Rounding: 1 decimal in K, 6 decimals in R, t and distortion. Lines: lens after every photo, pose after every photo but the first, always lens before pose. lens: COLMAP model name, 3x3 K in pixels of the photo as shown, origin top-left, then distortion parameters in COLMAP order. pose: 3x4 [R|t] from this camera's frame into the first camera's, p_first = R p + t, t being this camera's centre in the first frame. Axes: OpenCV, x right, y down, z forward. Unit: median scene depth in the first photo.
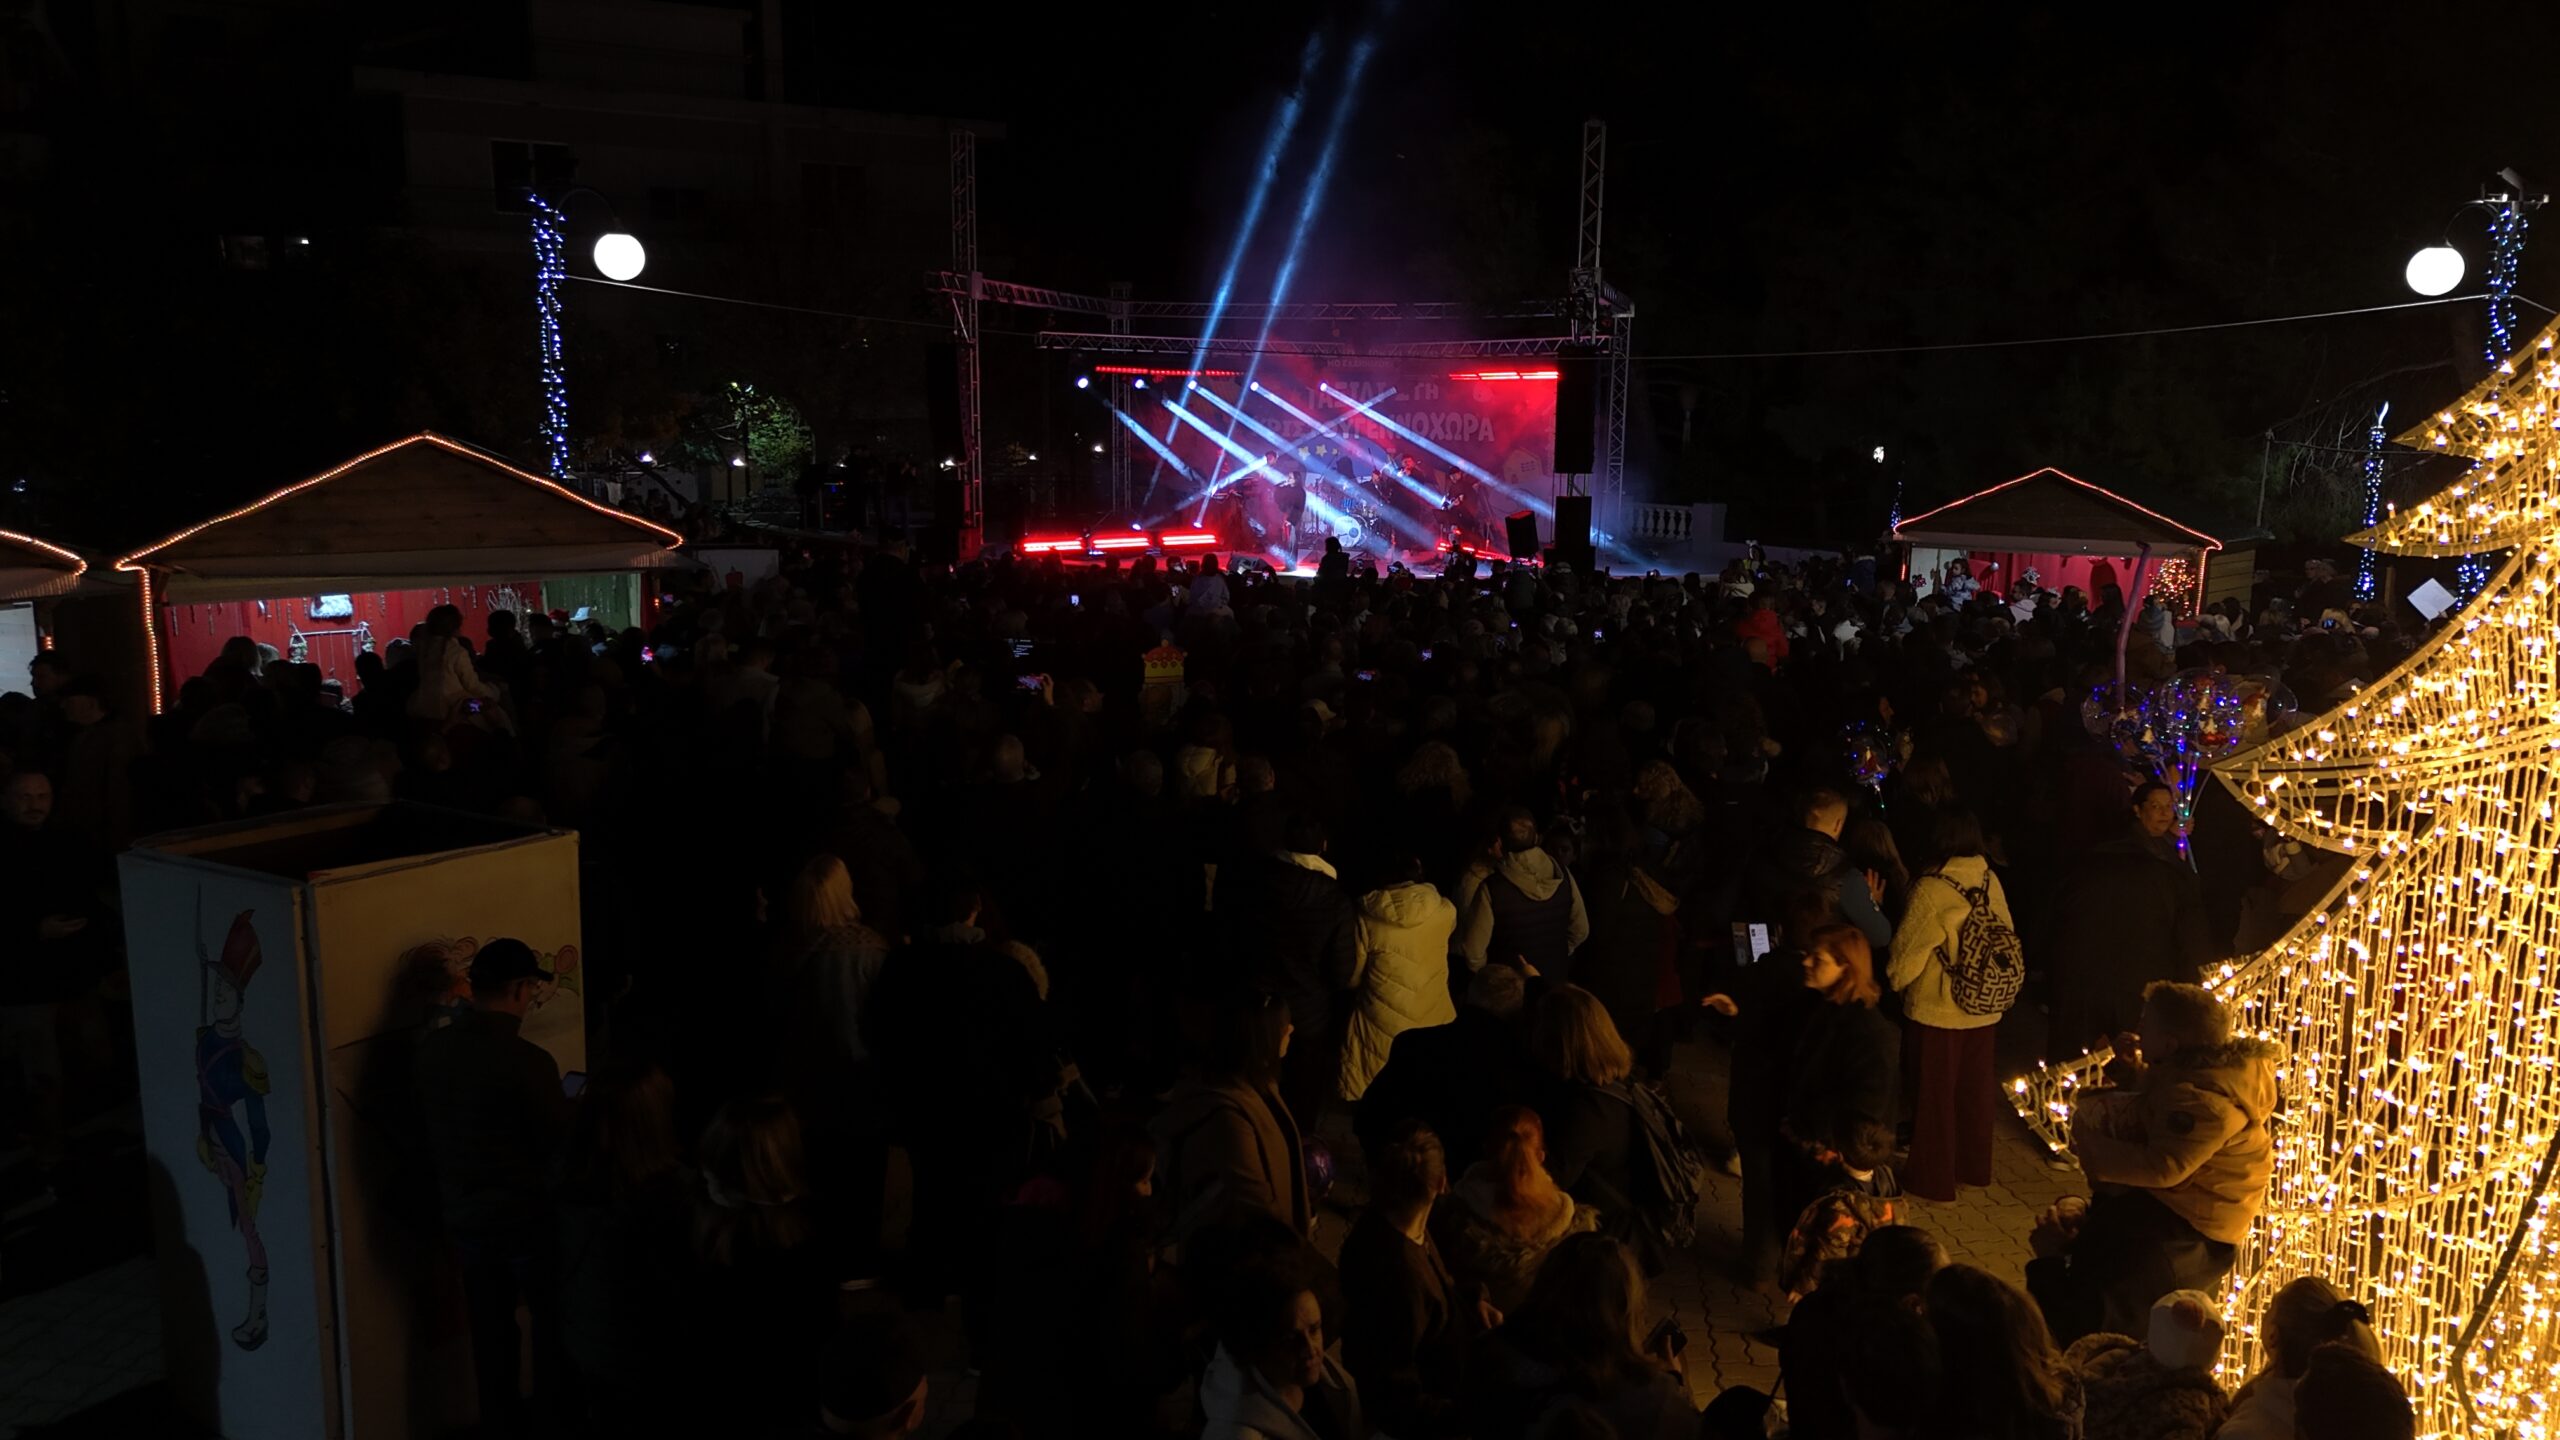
lens RADIAL K [[1876.8, 0, 1280.7], [0, 1876.8, 723.0], [0, 0, 1]] dist [0.078495, -0.075880]
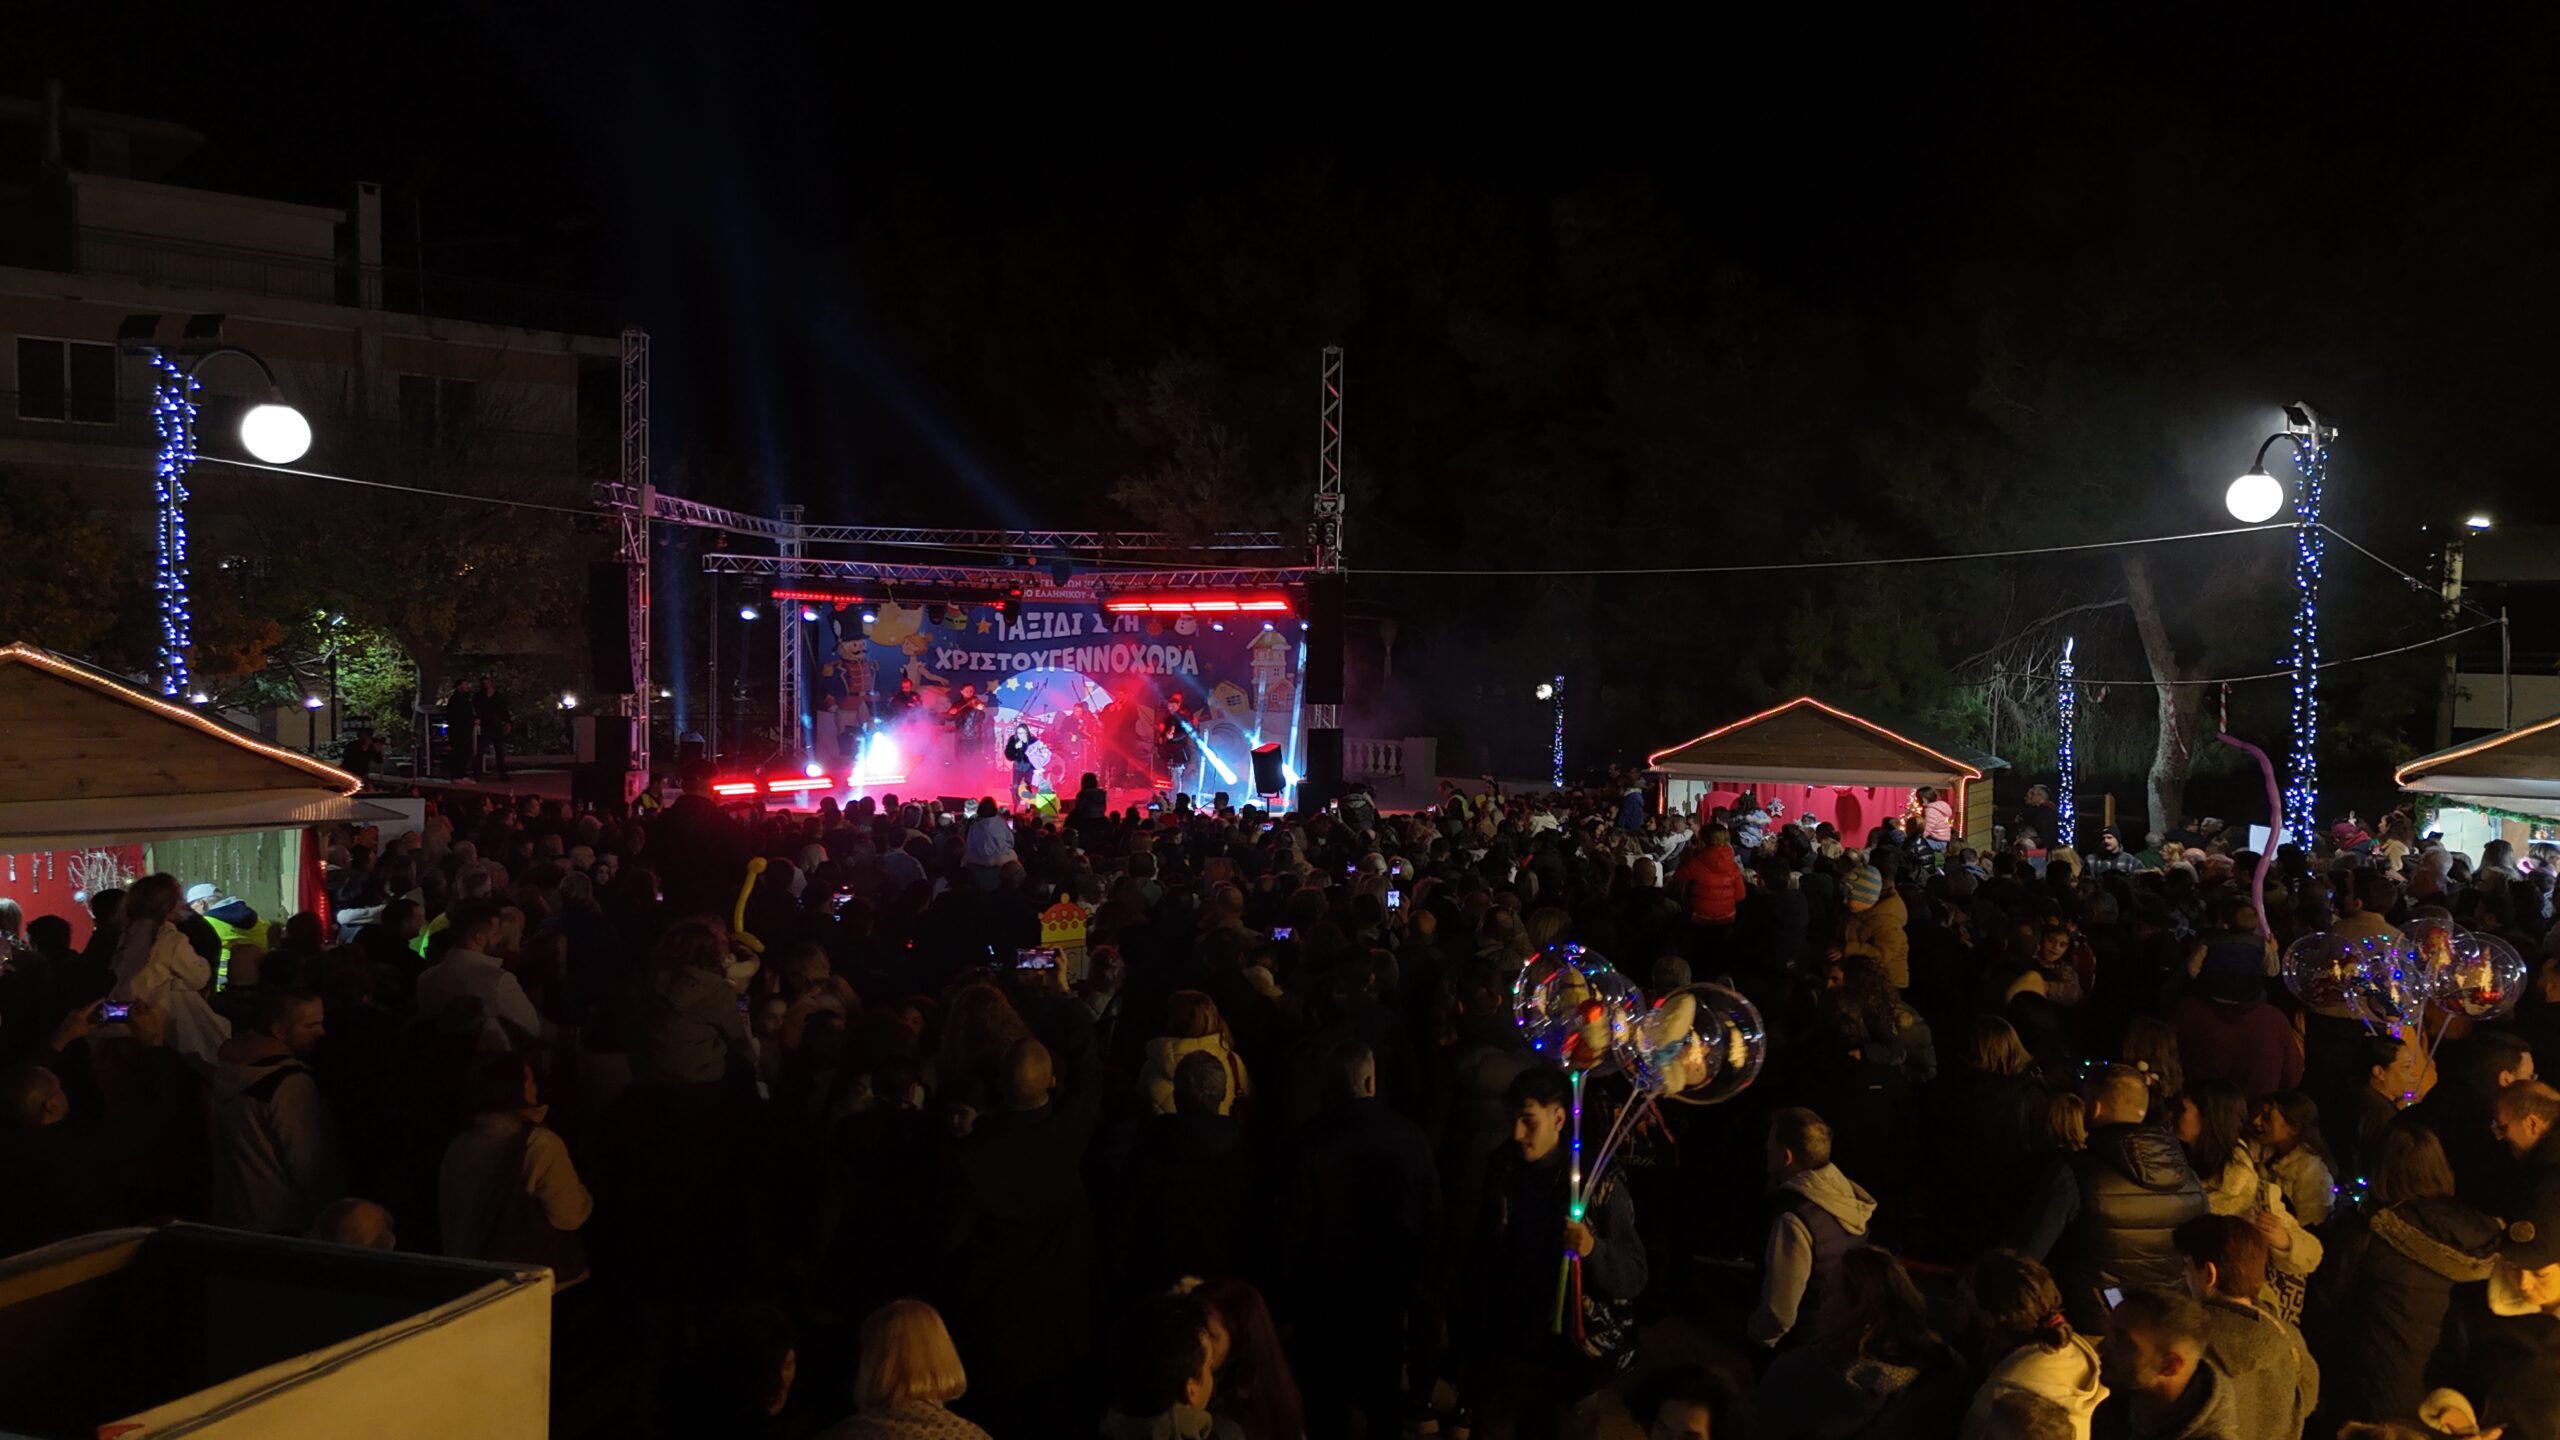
lens RADIAL K [[1876.8, 0, 1285.1], [0, 1876.8, 732.8], [0, 0, 1]] dist [0.078495, -0.075880]
pose [[0.976304, -0.007021, 0.216292, -0.068576], [0.033620, 0.992259, -0.119546, -0.006704], [-0.213778, 0.123985, 0.968982, 0.093279]]
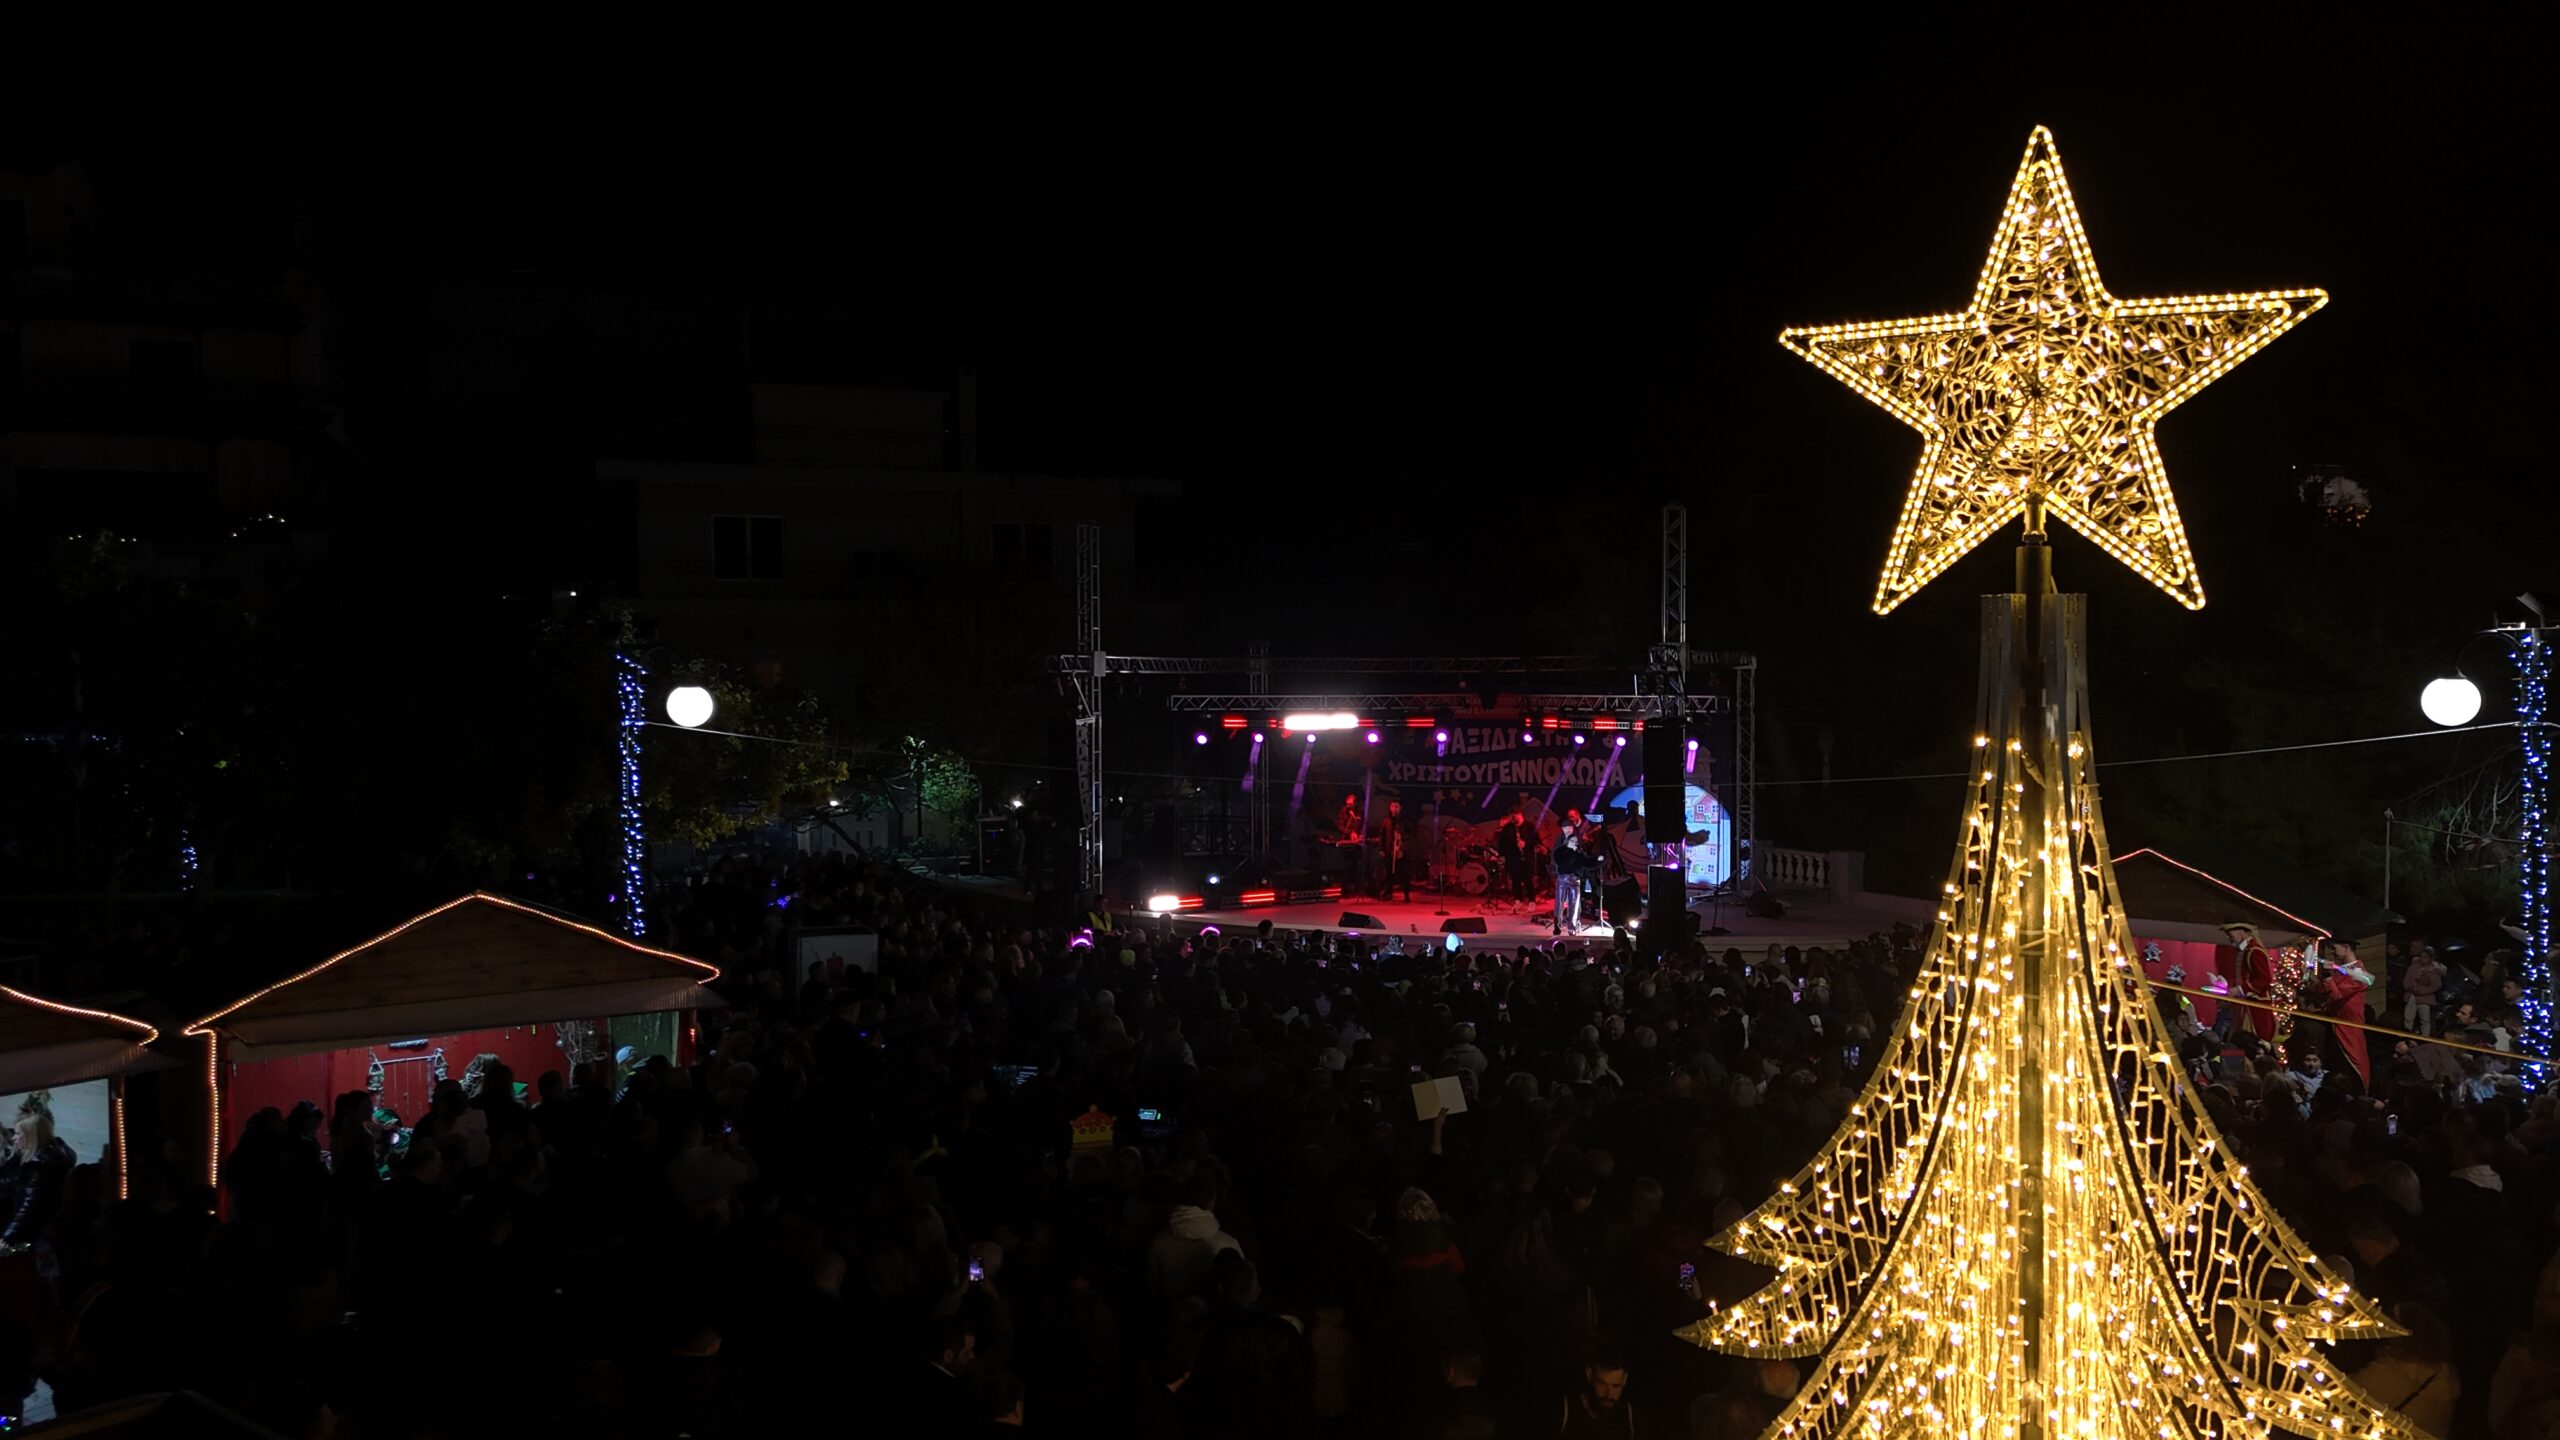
lens RADIAL K [[1876.8, 0, 1278.3], [0, 1876.8, 727.0], [0, 0, 1]] dist [0.078495, -0.075880]
pose [[0.991009, -0.014832, -0.132974, 0.086693], [-0.004491, 0.989589, -0.143855, -0.049276], [0.133723, 0.143159, 0.980624, -0.018278]]
